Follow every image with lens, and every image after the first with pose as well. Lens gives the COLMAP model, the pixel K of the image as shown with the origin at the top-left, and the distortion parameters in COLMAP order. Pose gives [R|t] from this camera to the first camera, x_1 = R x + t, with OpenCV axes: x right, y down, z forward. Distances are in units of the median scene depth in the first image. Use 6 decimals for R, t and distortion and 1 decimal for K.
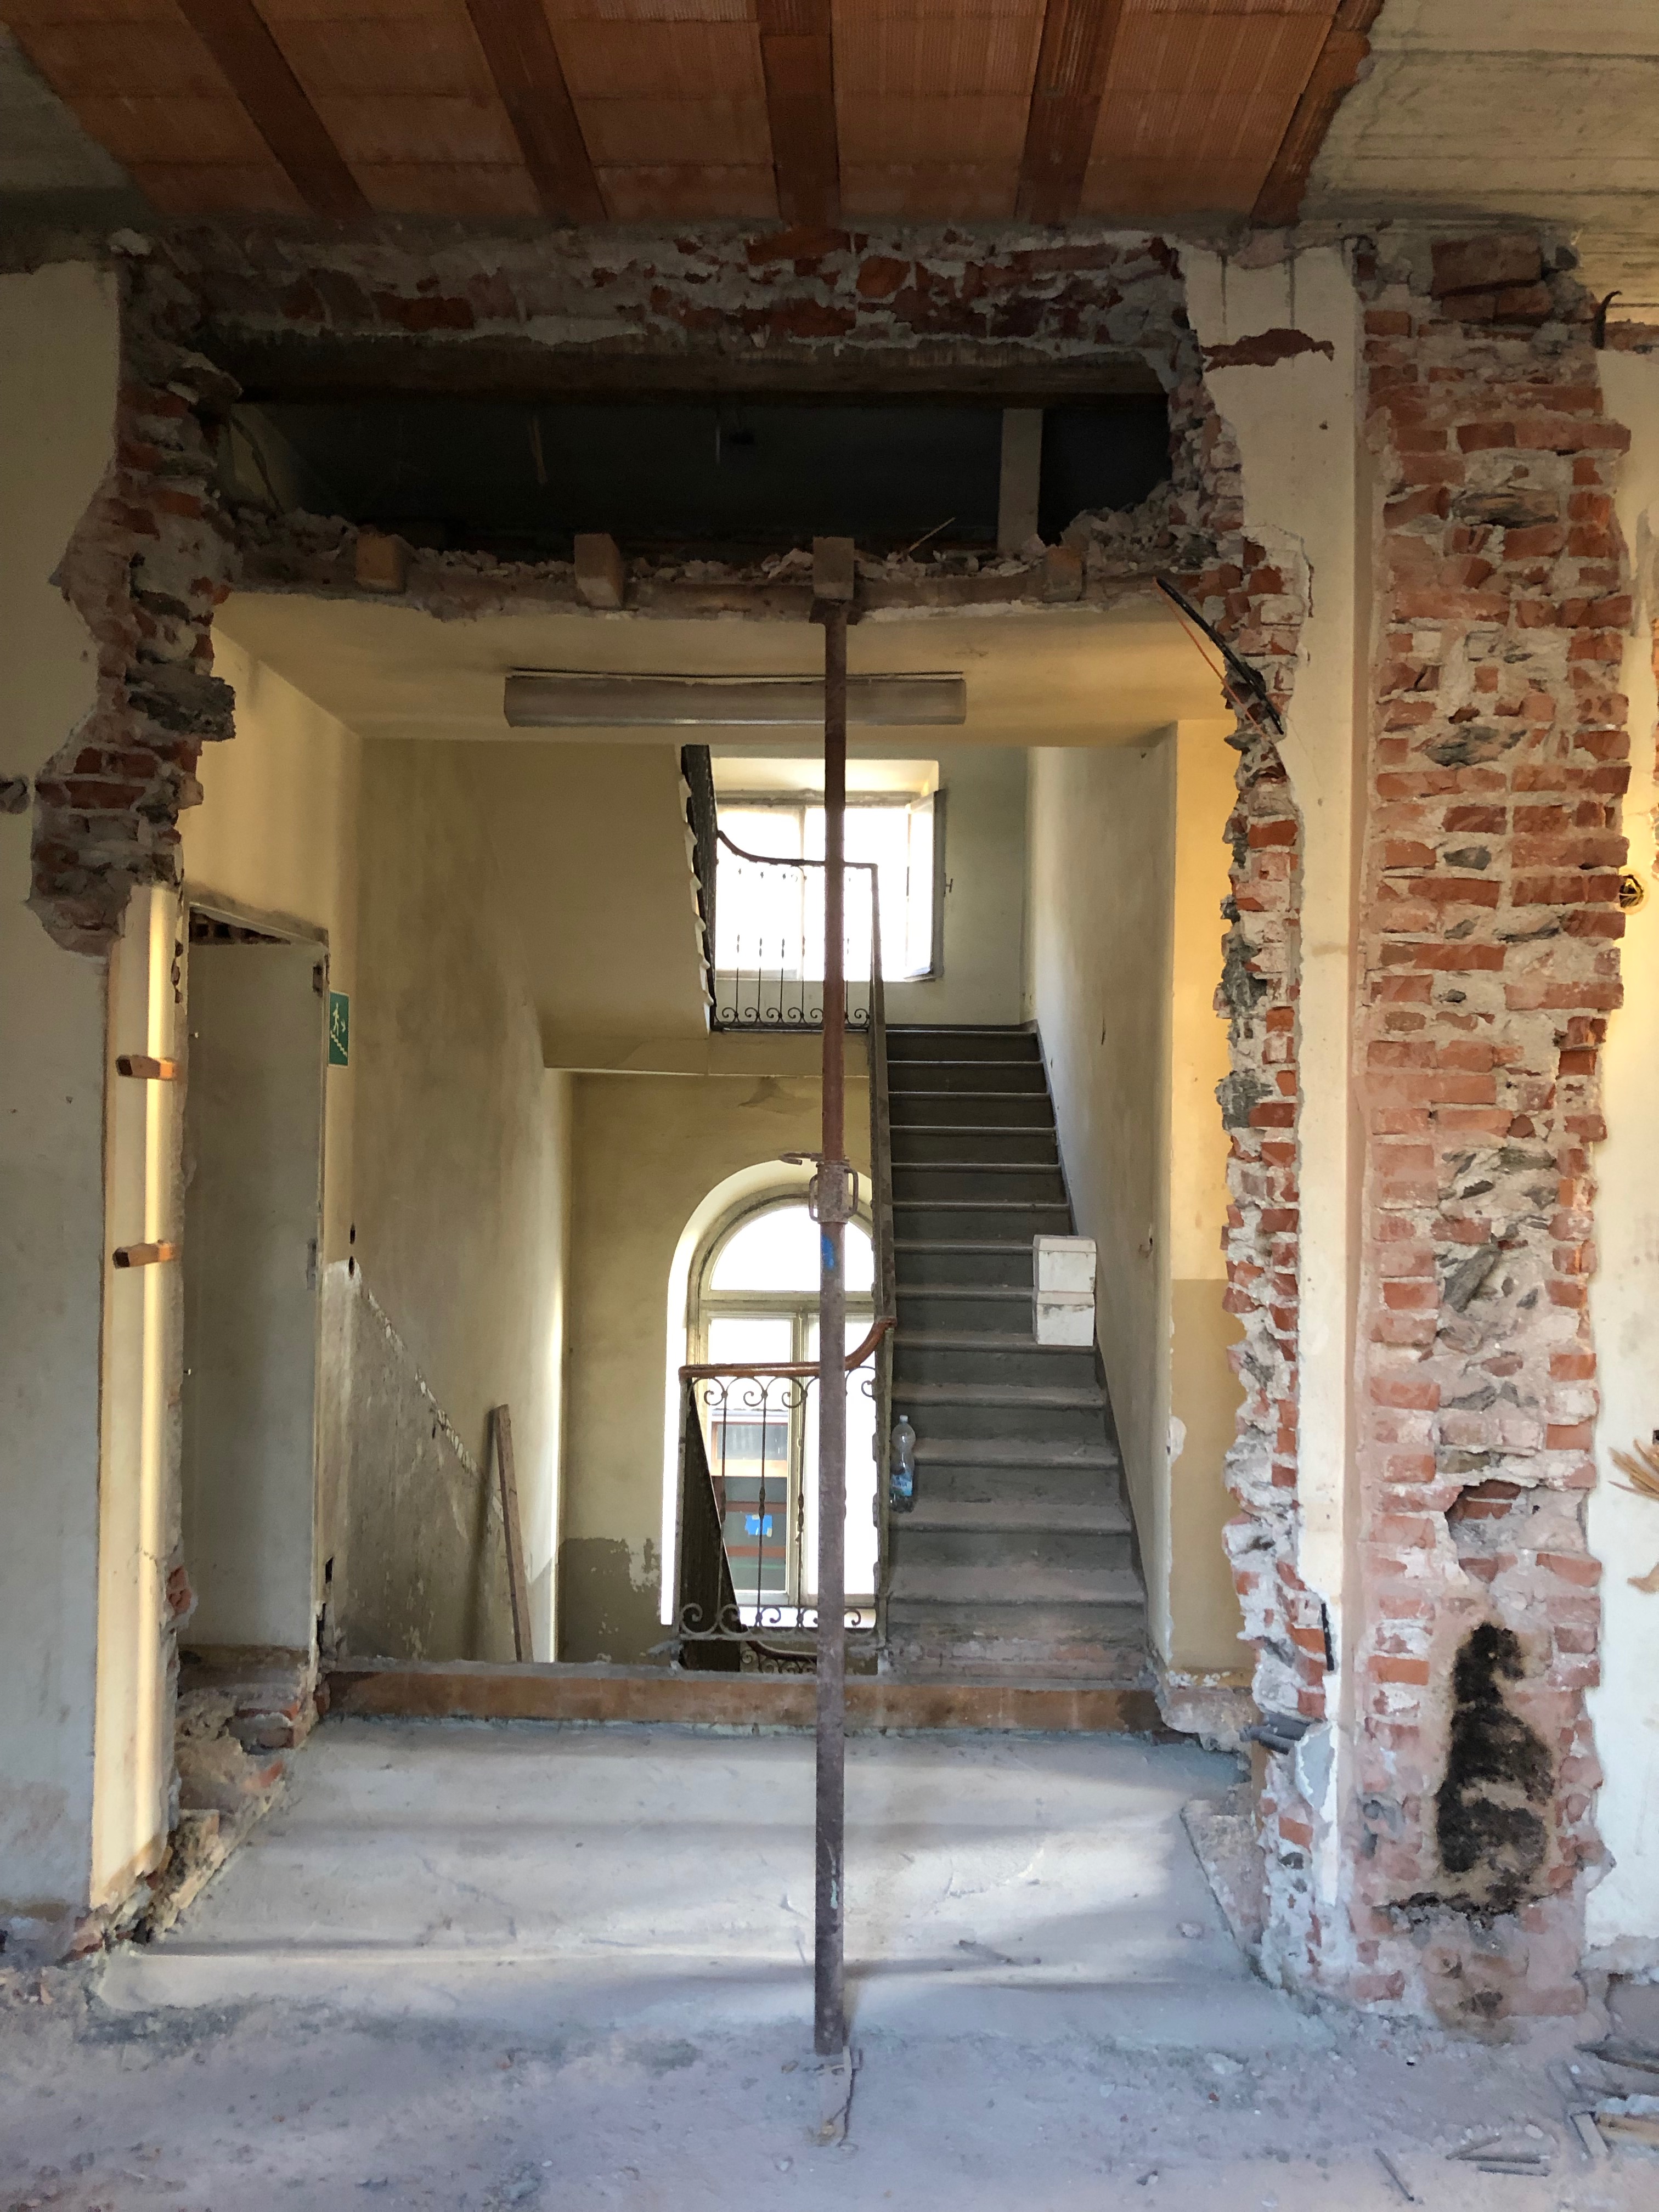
lens RADIAL K [[1819.9, 0, 820.8], [0, 1819.9, 1101.9], [0, 0, 1]] dist [0.000131, 0.020120]
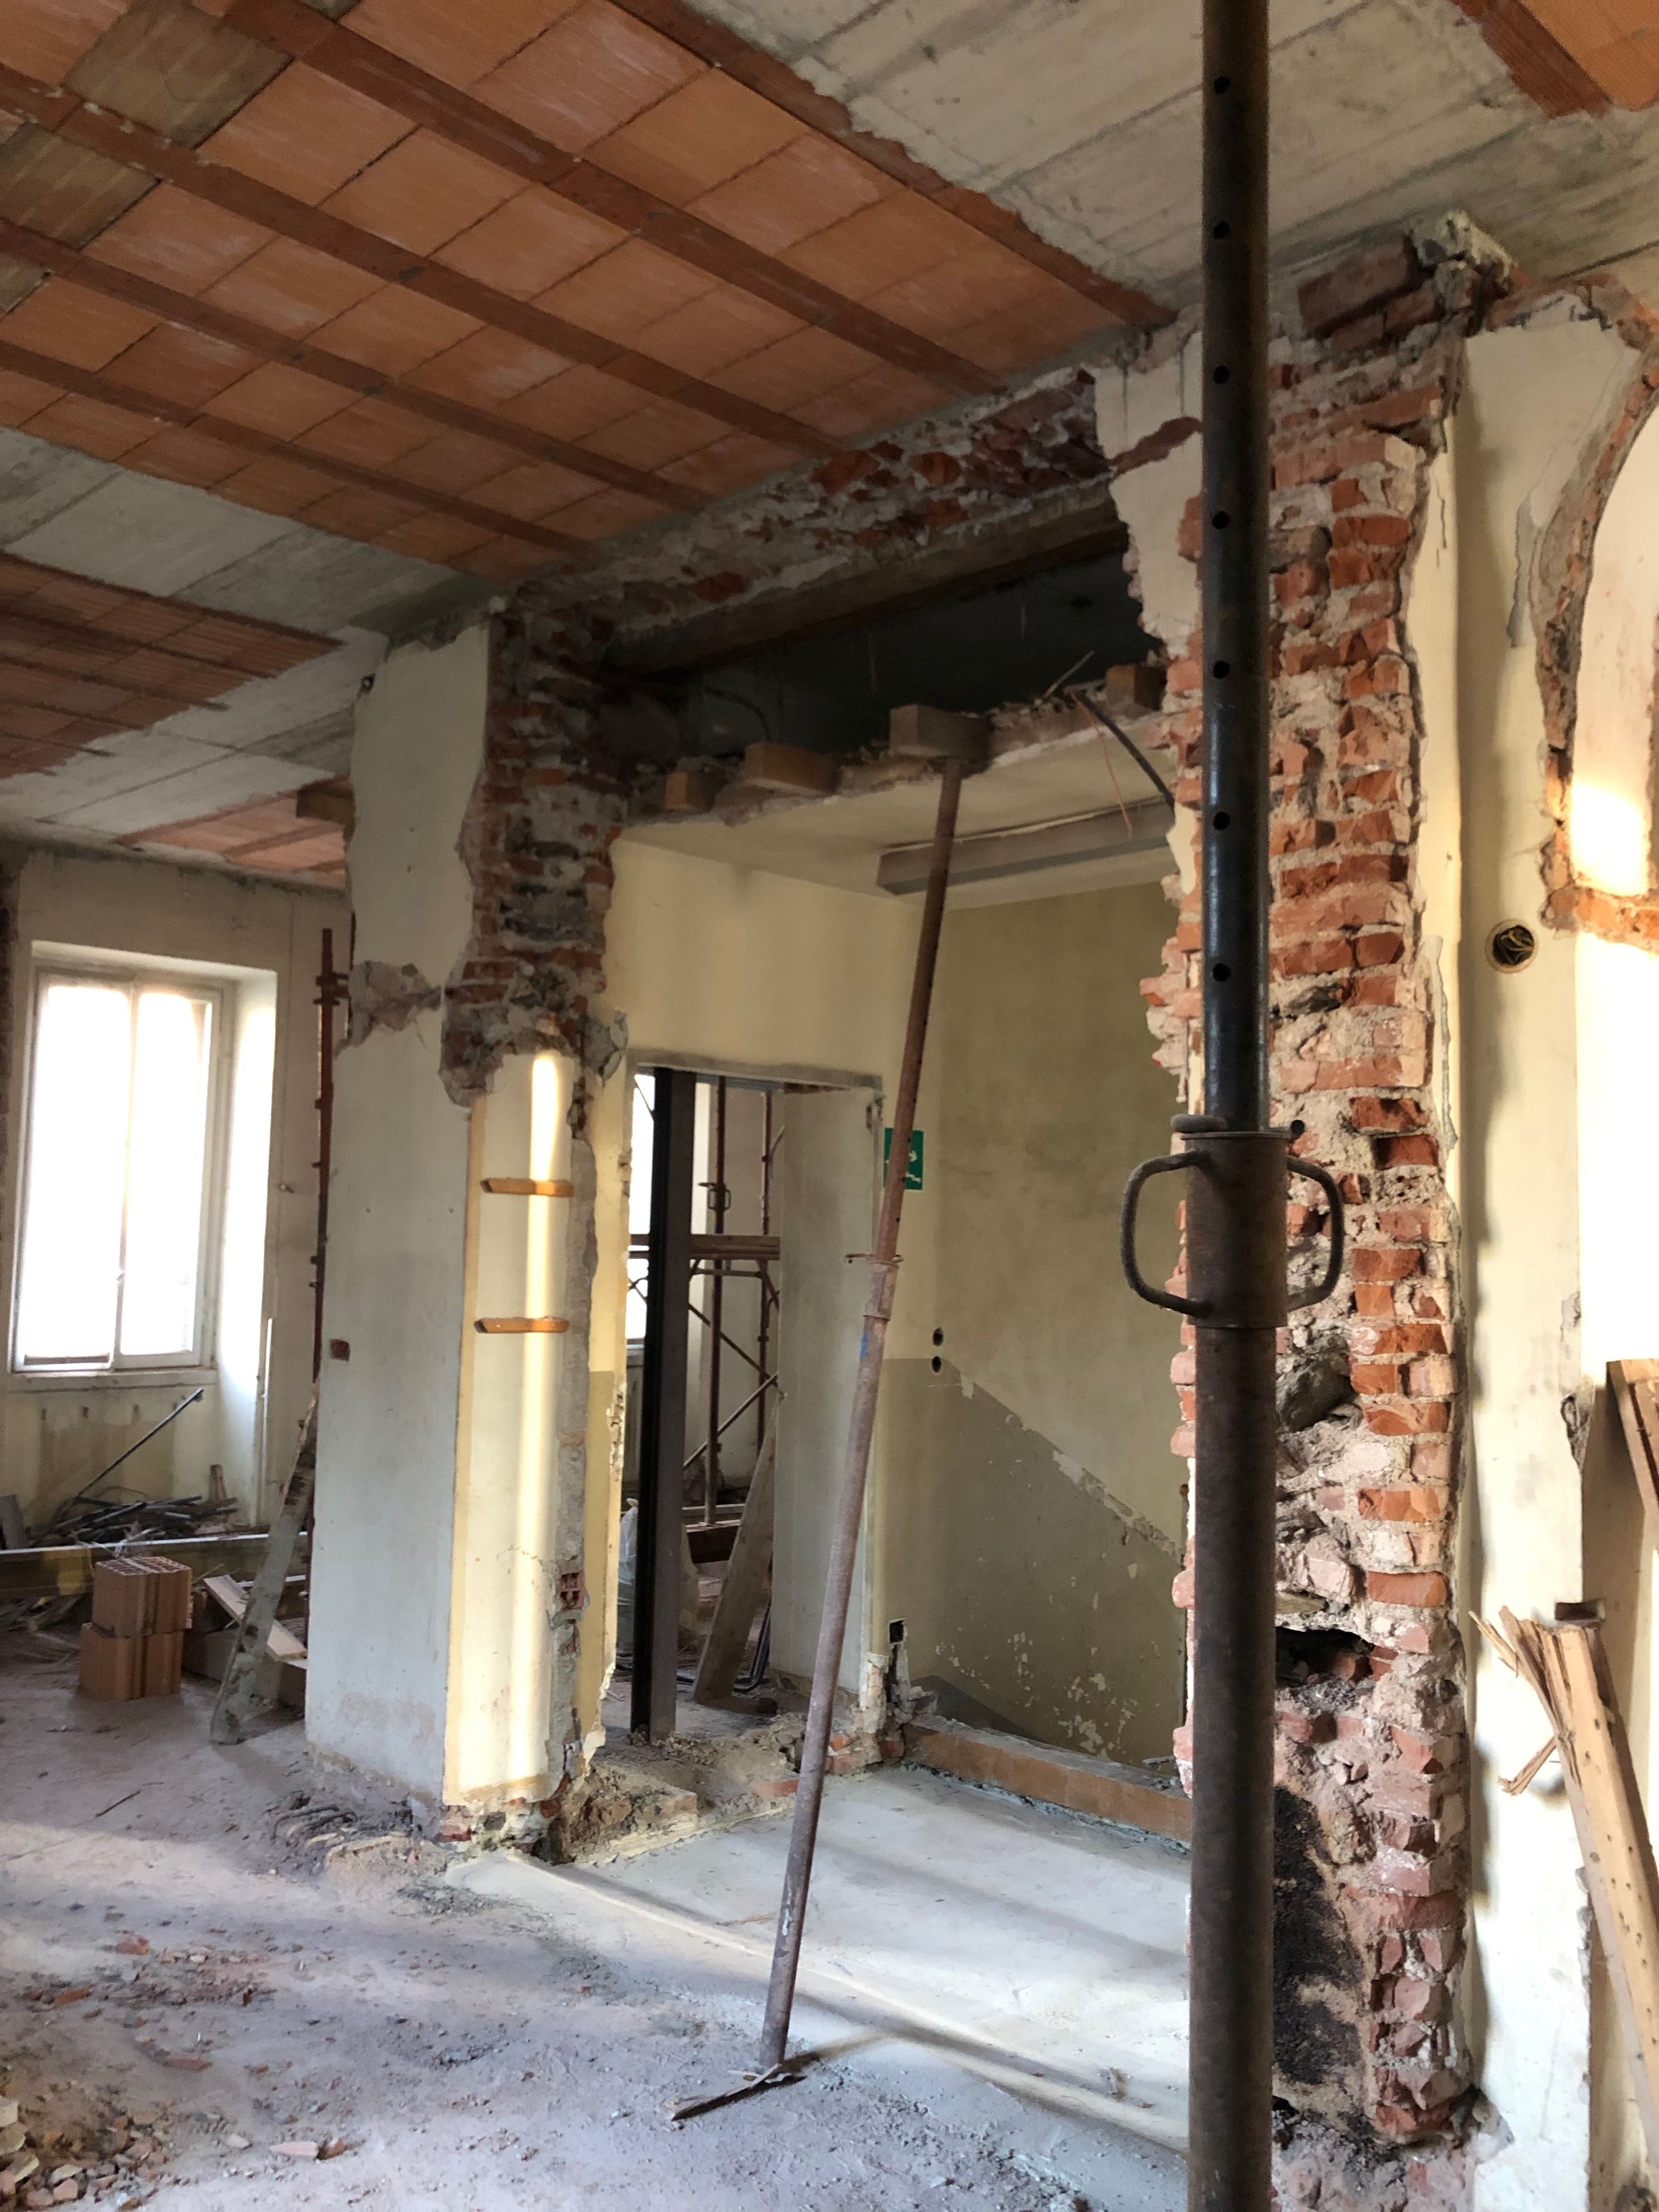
lens RADIAL K [[1819.9, 0, 815.1], [0, 1819.9, 1105.4], [0, 0, 1]] dist [0.000131, 0.020120]
pose [[0.727890, -0.048040, -0.684009, 0.752569], [-0.007177, 0.996954, -0.077657, 0.024613], [0.685656, 0.061435, 0.725328, 0.168295]]
